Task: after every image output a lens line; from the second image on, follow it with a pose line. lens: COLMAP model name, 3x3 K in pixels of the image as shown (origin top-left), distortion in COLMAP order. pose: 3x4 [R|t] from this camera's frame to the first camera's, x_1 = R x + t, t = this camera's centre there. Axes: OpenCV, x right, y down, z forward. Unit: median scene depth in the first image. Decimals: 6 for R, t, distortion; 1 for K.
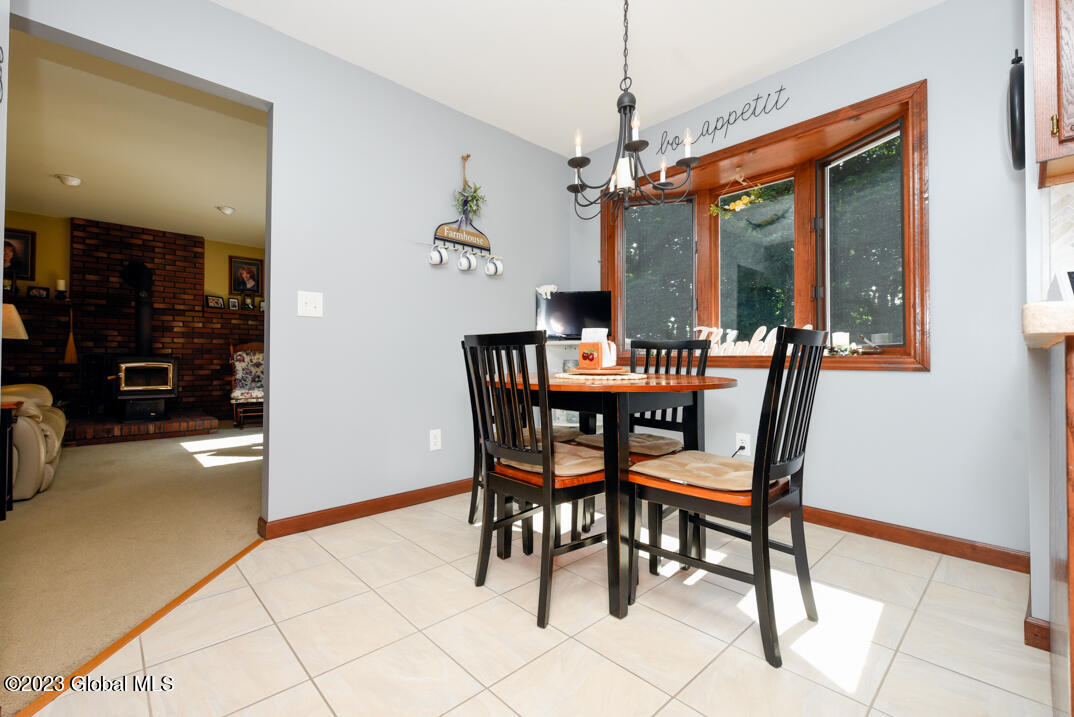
lens RADIAL K [[463.7, 0, 537.0], [0, 463.7, 358.5], [0, 0, 1]] dist [-0.000750, -0.000038]
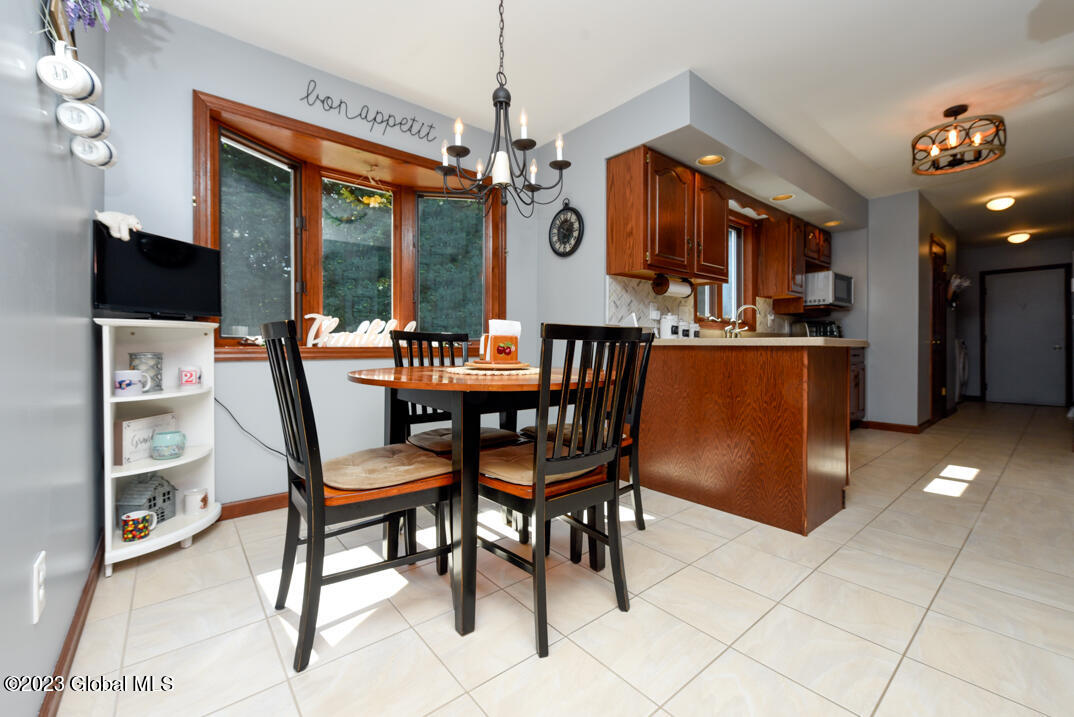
lens RADIAL K [[433.5, 0, 507.1], [0, 433.5, 349.4], [0, 0, 1]] dist [0.008244, -0.000041]
pose [[0.095671, -0.009804, 0.995365, -0.612410], [-0.000811, 0.999950, 0.009927, -0.011874], [-0.995413, -0.001757, 0.095658, 0.728749]]
